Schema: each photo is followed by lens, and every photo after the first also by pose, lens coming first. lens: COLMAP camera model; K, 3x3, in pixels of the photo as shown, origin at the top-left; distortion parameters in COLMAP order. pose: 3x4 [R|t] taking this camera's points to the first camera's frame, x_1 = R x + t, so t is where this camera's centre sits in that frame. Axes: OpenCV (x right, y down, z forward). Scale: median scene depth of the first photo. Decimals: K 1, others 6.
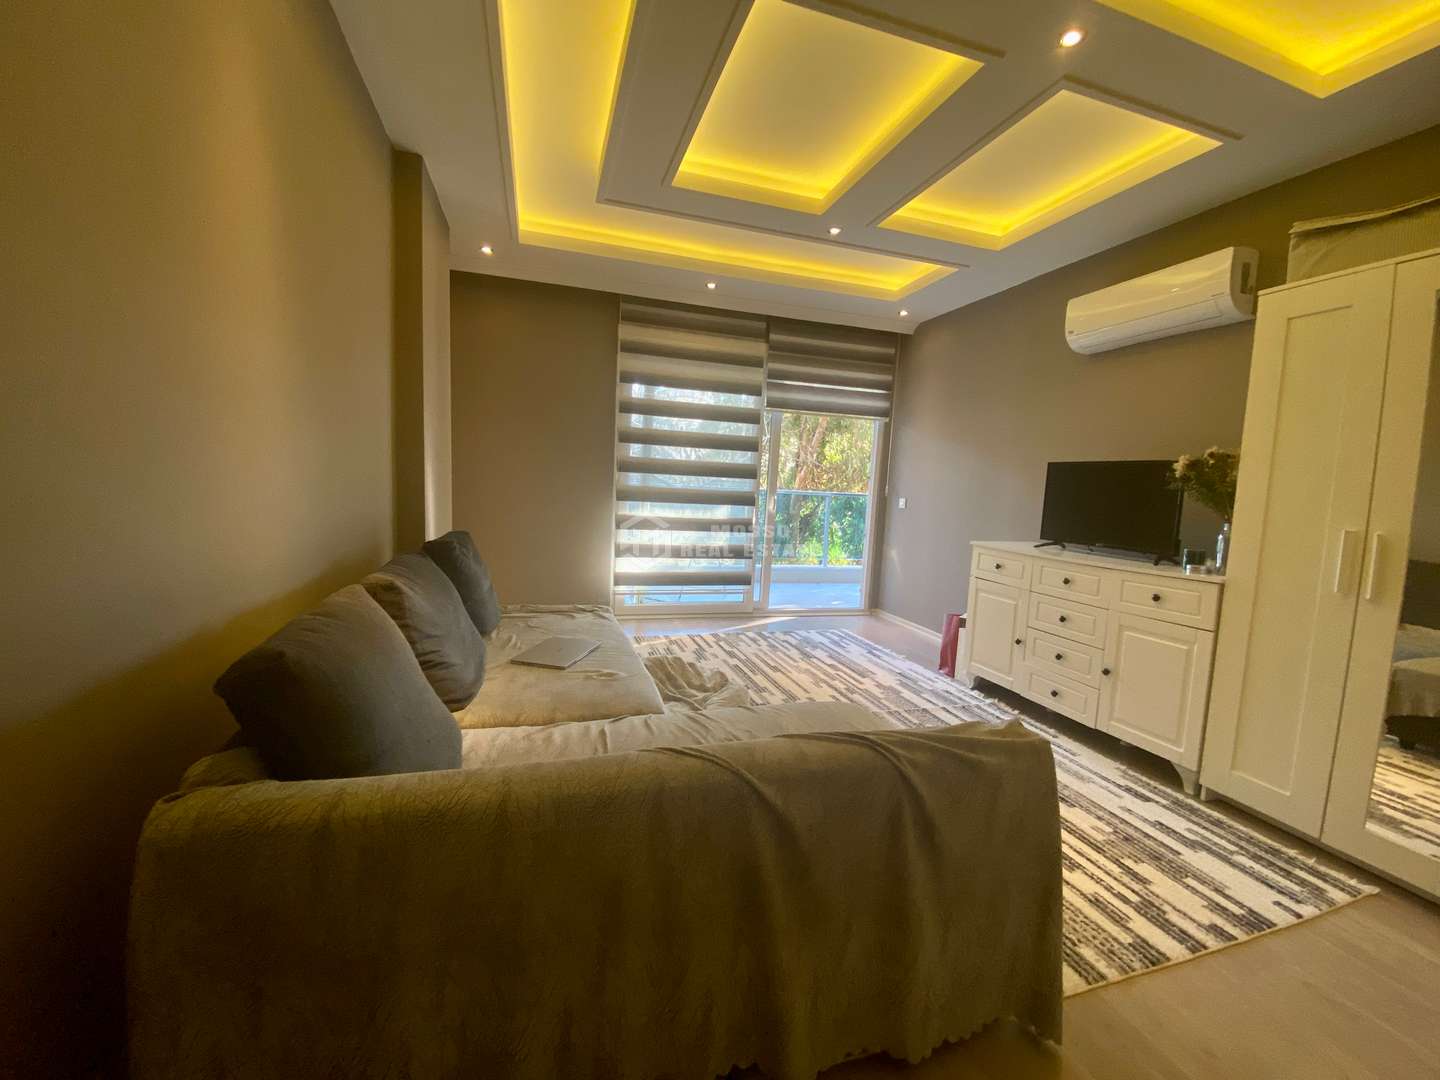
lens RADIAL K [[586.5, 0, 709.4], [0, 586.5, 532.8], [0, 0, 1]] dist [0.026534, -0.023439]
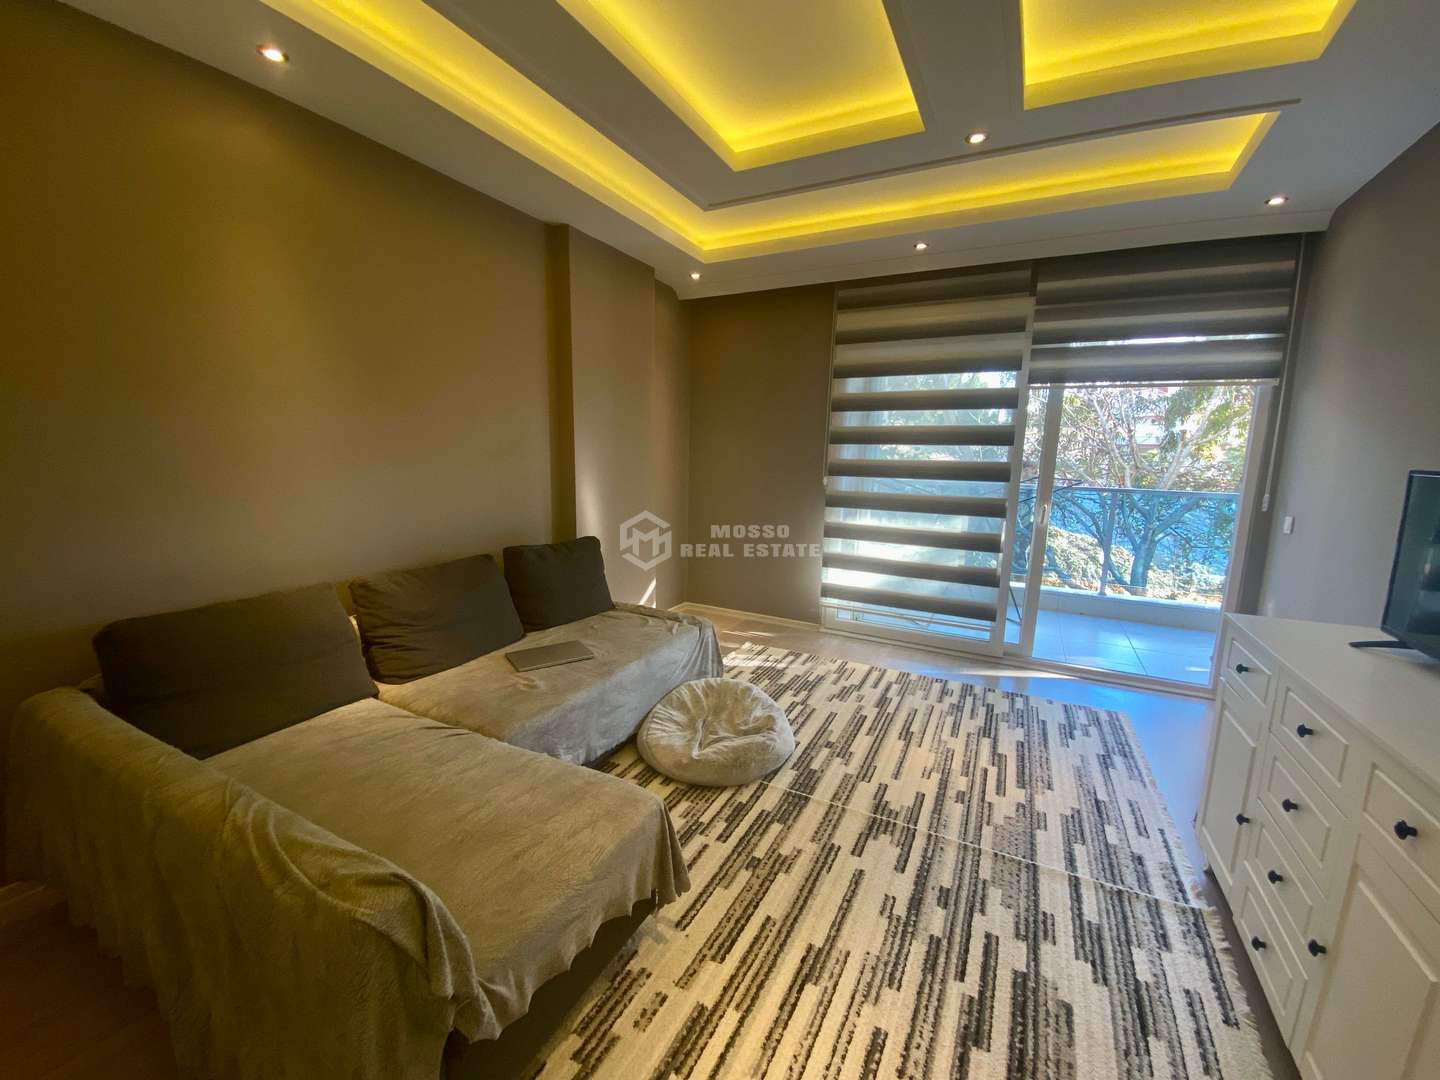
lens RADIAL K [[586.5, 0, 709.4], [0, 586.5, 532.8], [0, 0, 1]] dist [0.026534, -0.023439]
pose [[0.714131, 0.065144, -0.696975, 0.397717], [-0.046011, 0.997875, 0.046124, -0.053331], [0.698499, -0.000870, 0.715611, 0.225769]]
